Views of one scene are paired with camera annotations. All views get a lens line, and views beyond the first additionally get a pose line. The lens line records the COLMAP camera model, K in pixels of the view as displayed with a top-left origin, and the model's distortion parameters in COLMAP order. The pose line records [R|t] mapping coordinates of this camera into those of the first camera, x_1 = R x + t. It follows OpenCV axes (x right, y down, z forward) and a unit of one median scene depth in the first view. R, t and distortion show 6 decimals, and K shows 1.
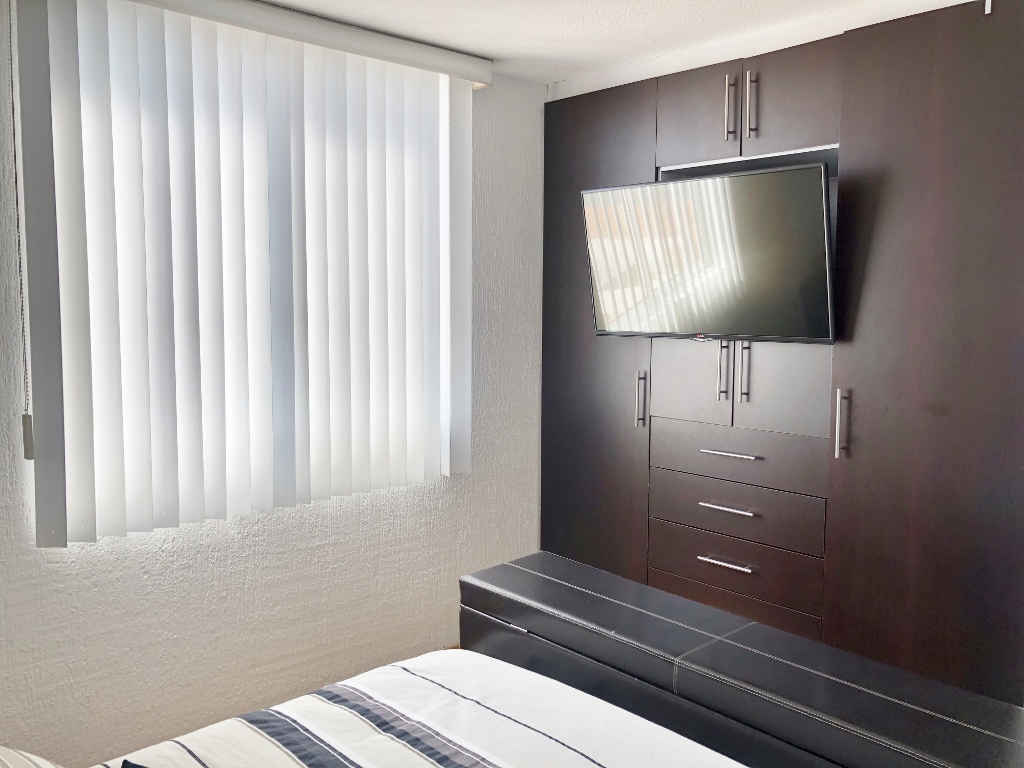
lens RADIAL K [[840.2, 0, 515.7], [0, 840.2, 389.4], [0, 0, 1]] dist [0.019211, -0.105355]
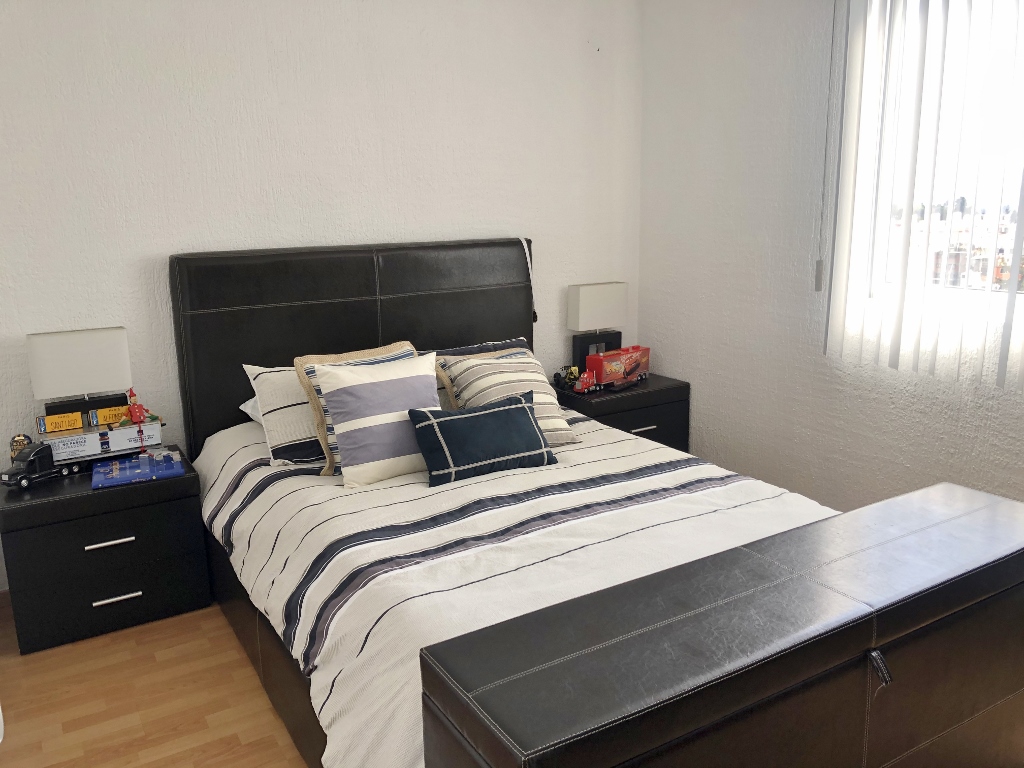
lens RADIAL K [[840.2, 0, 515.7], [0, 840.2, 389.4], [0, 0, 1]] dist [0.019211, -0.105355]
pose [[-0.212210, 0.216298, -0.952986, 0.844953], [-0.080180, 0.968055, 0.237573, -0.051184], [0.973929, 0.126825, -0.188088, 0.675588]]
